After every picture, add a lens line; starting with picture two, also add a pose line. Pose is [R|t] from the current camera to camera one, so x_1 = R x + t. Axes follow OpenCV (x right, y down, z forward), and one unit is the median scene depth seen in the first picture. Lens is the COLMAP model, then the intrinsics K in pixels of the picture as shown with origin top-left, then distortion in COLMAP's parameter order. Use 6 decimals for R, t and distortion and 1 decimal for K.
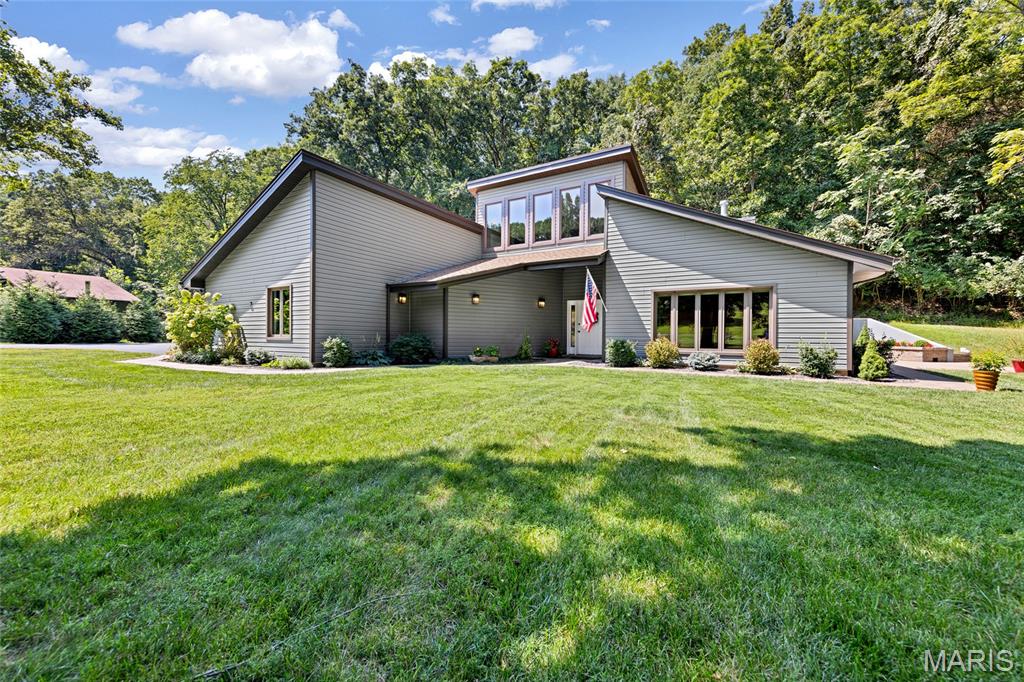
lens RADIAL K [[402.4, 0, 512.9], [0, 402.4, 339.3], [0, 0, 1]] dist [0.002854, -0.000564]
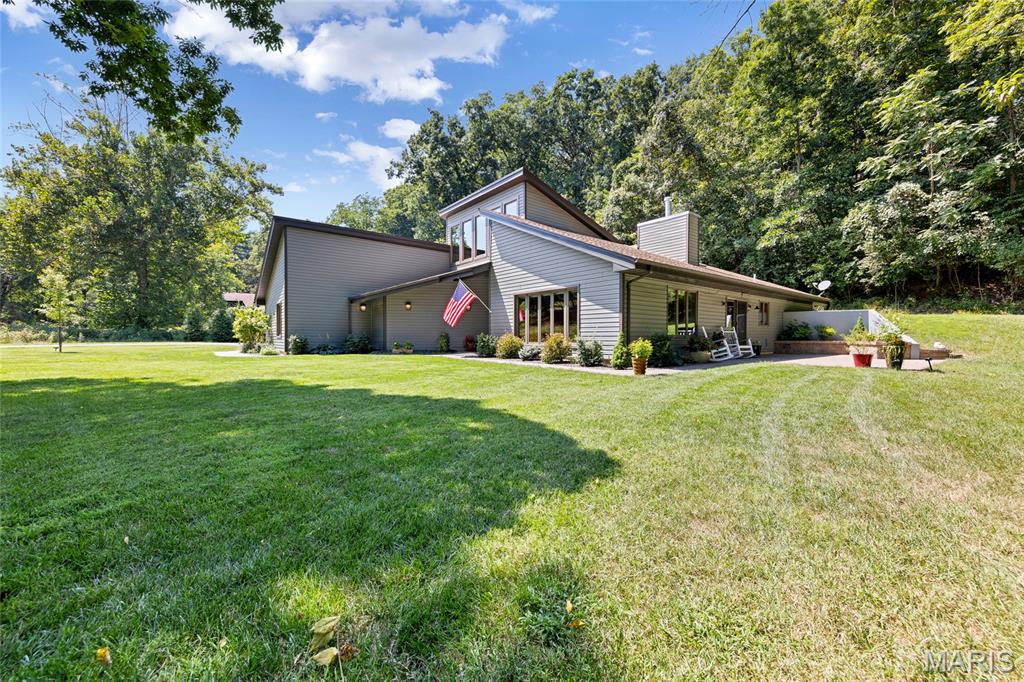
lens RADIAL K [[402.4, 0, 515.8], [0, 402.4, 343.4], [0, 0, 1]] dist [0.002854, -0.000564]
pose [[0.930744, -0.001651, -0.365668, 0.564069], [0.003861, 0.999978, 0.005311, 0.013779], [0.365652, -0.006355, 0.930730, -0.075177]]
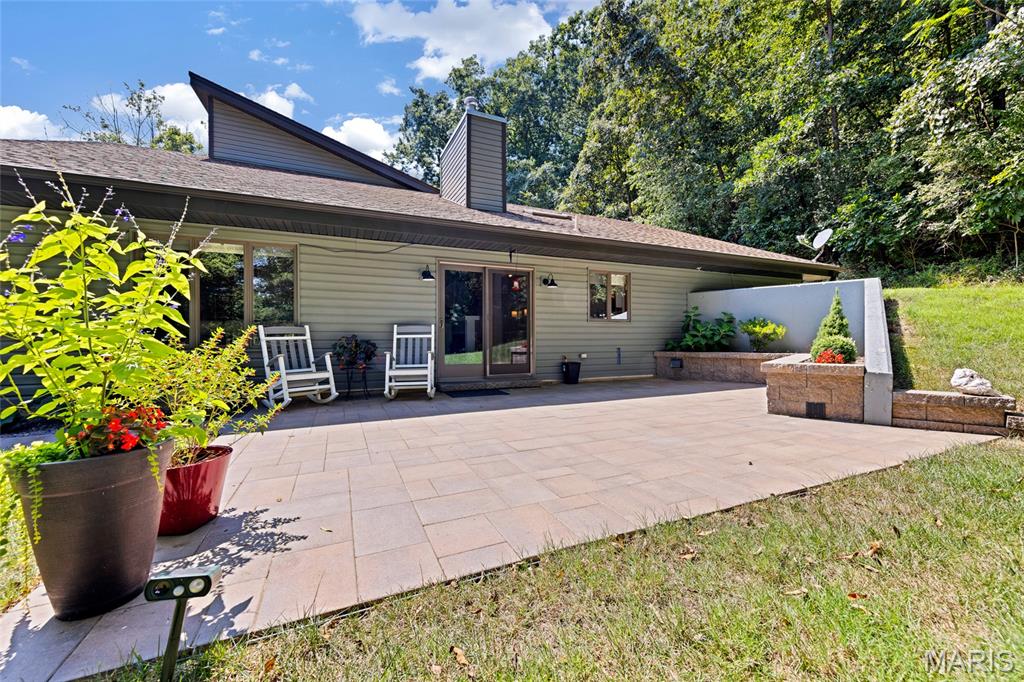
lens RADIAL K [[402.4, 0, 511.5], [0, 402.4, 339.1], [0, 0, 1]] dist [0.002854, -0.000564]
pose [[0.798852, -0.009480, -0.601454, 0.959781], [0.004775, 0.999944, -0.009418, 0.003754], [0.601509, 0.004652, 0.798852, 0.600453]]
